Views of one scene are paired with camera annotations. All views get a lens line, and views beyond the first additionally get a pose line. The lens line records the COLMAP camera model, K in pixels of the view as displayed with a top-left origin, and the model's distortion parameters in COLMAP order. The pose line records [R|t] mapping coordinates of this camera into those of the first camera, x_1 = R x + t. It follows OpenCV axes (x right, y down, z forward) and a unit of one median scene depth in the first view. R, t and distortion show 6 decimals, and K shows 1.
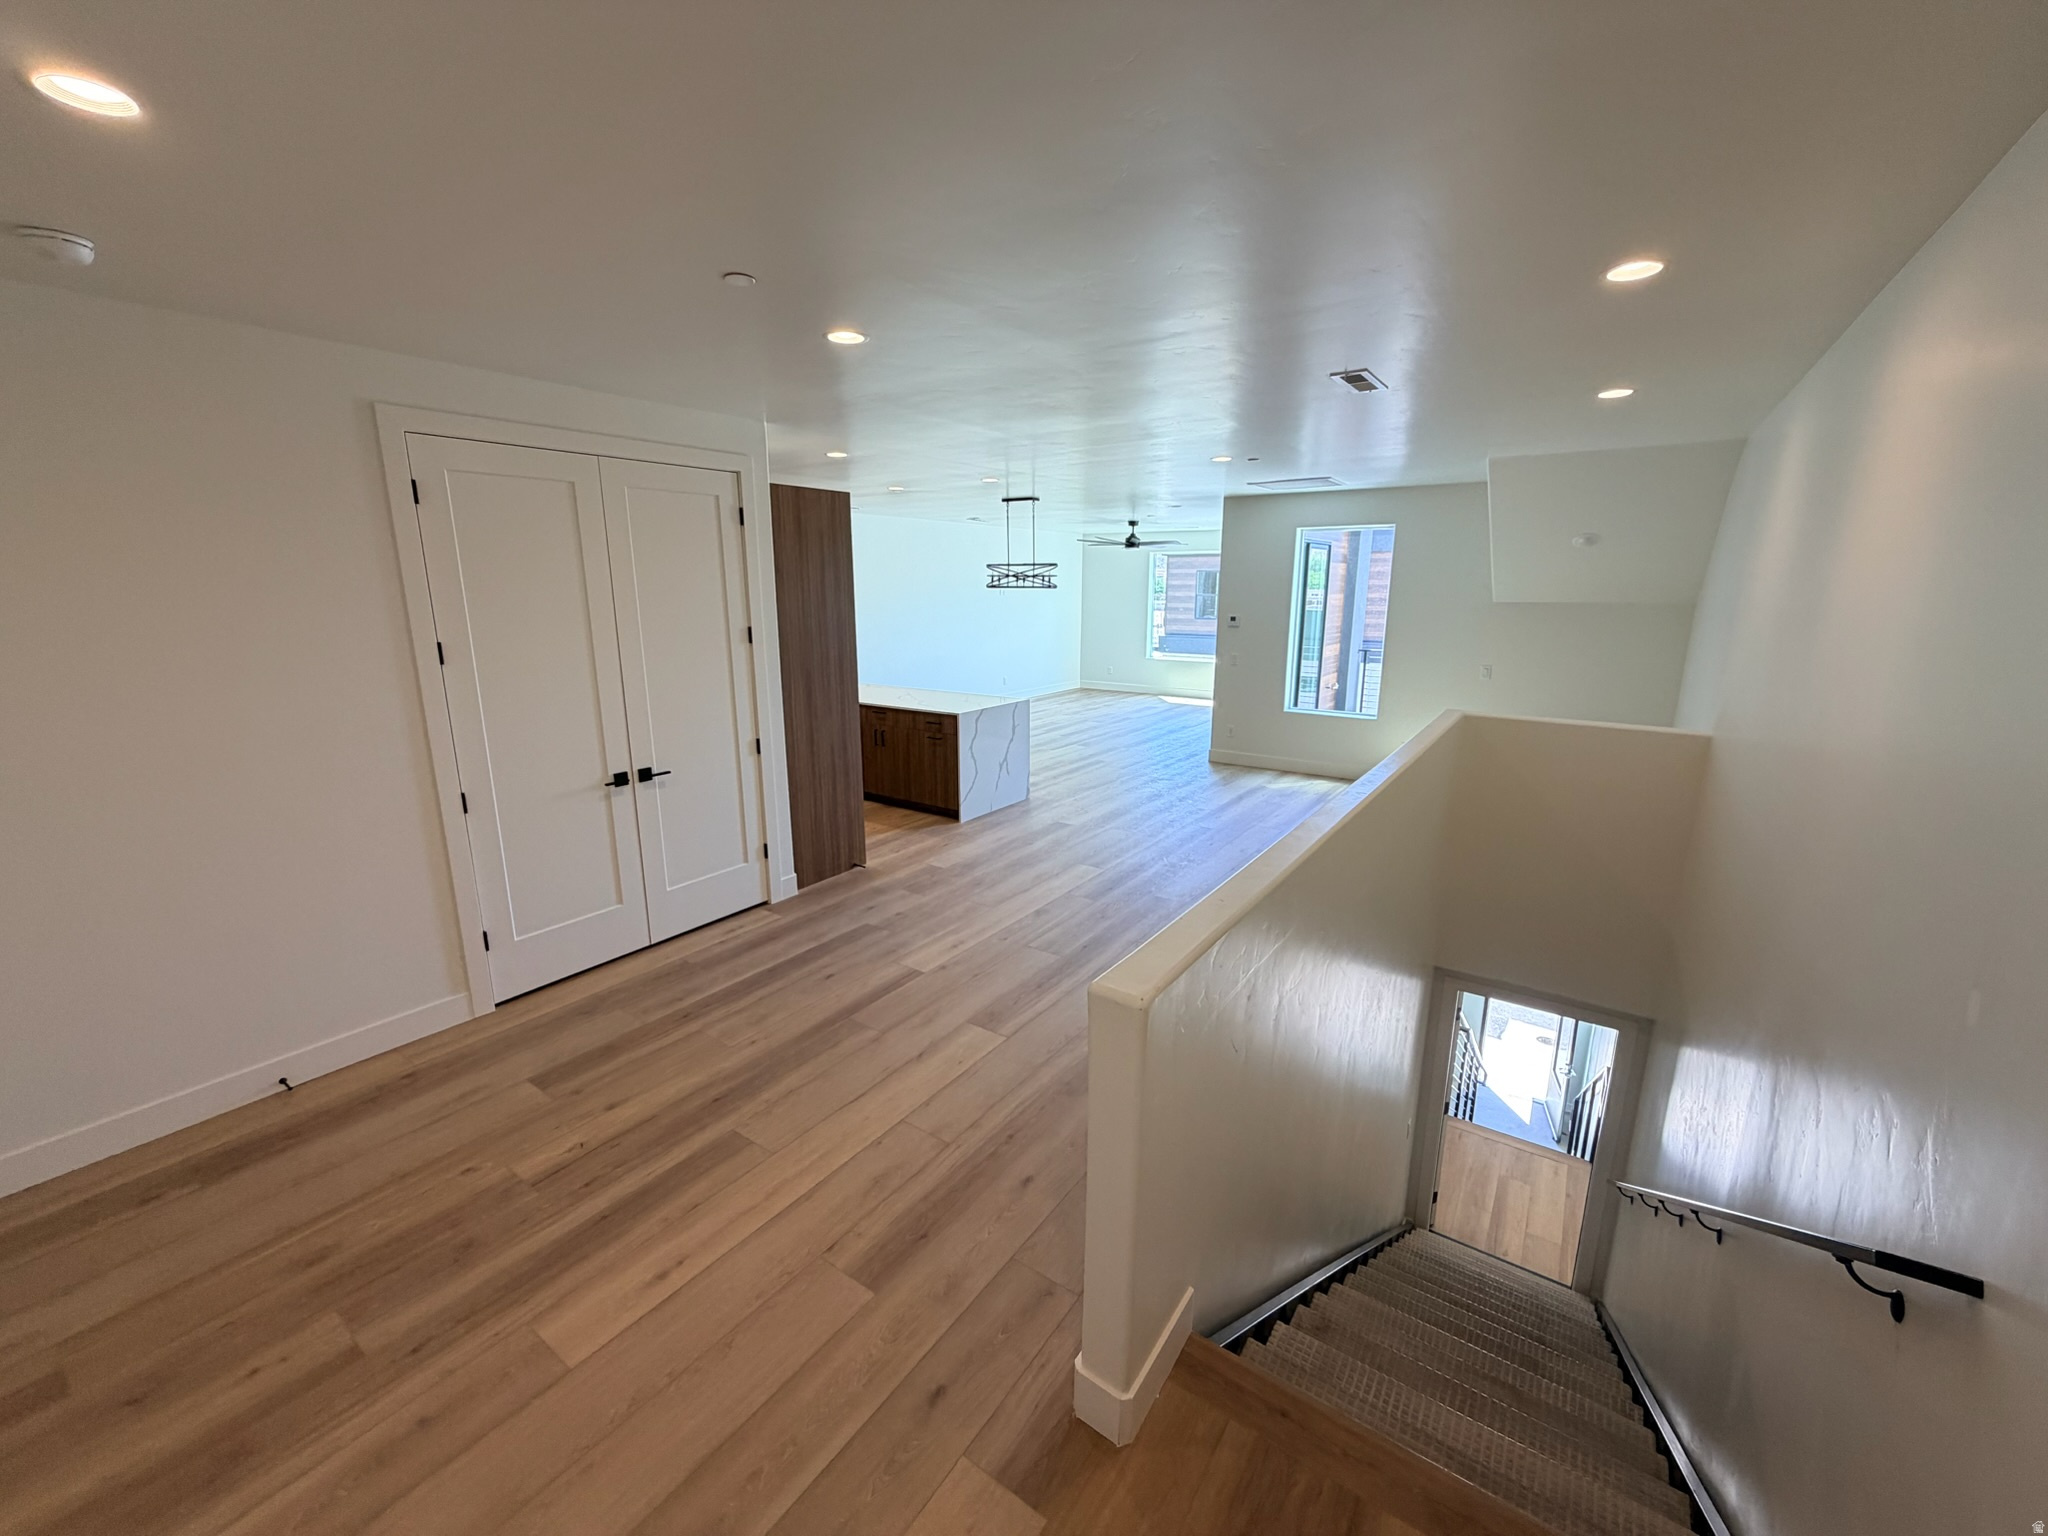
lens RADIAL K [[821.5, 0, 1028.2], [0, 821.5, 773.8], [0, 0, 1]] dist [-0.001897, 0.000197]
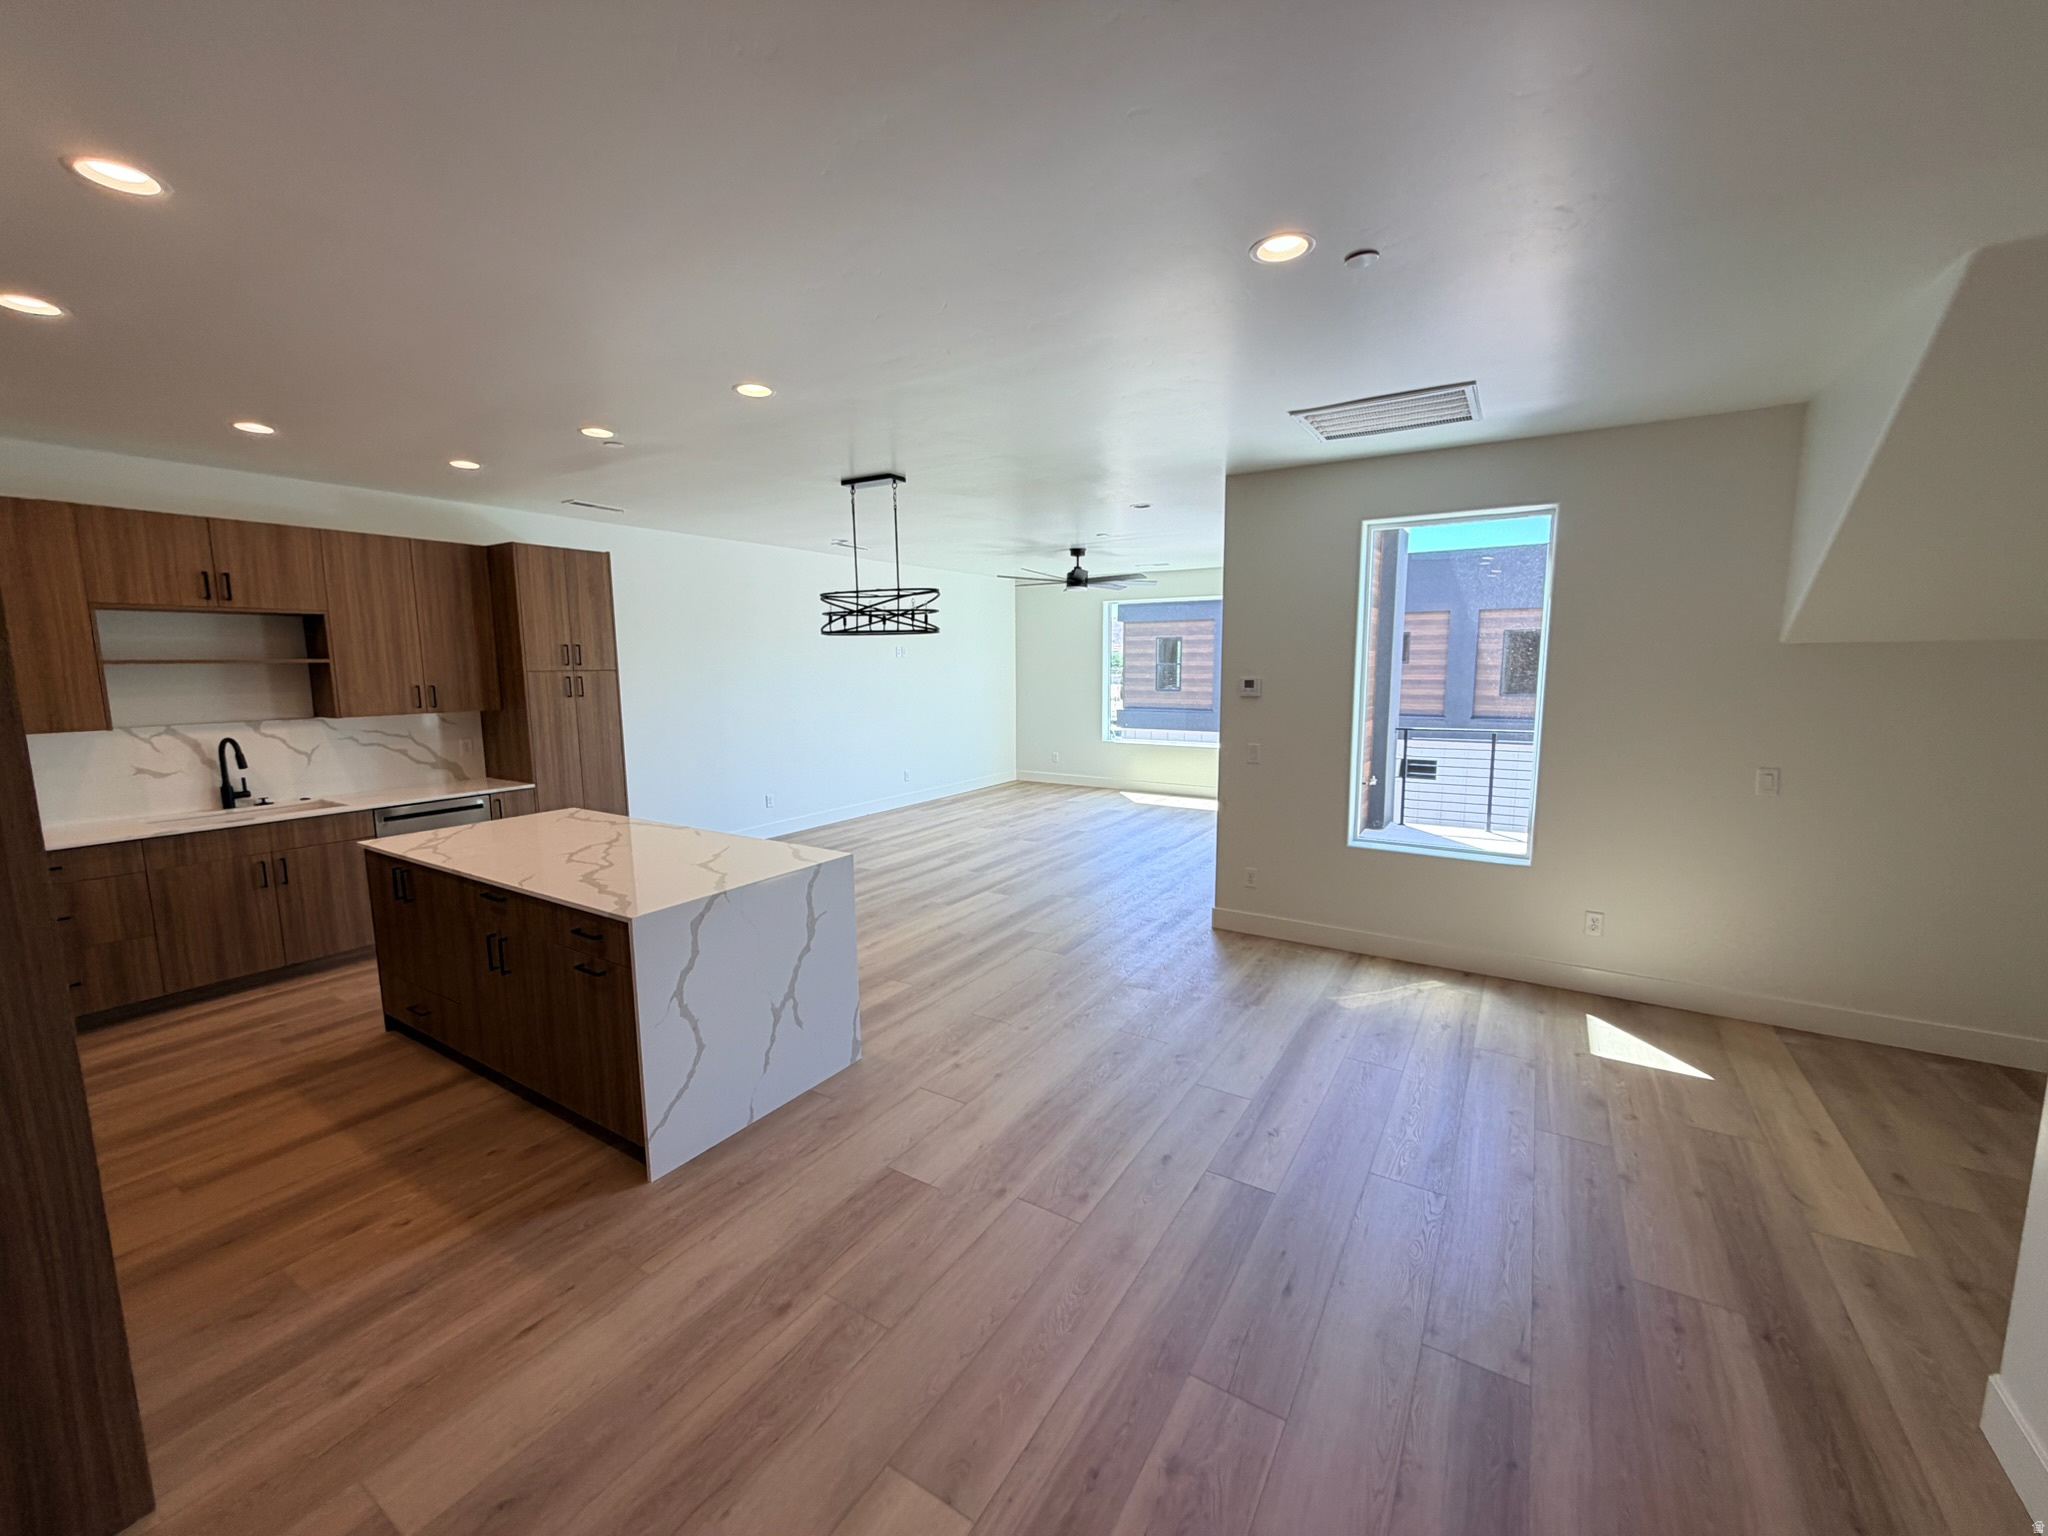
lens RADIAL K [[821.5, 0, 1021.3], [0, 821.5, 771.3], [0, 0, 1]] dist [-0.001897, 0.000197]
pose [[0.999097, -0.012606, 0.040577, 0.065003], [0.016259, 0.995718, -0.091003, -0.077111], [-0.039256, 0.091581, 0.995024, 0.433760]]
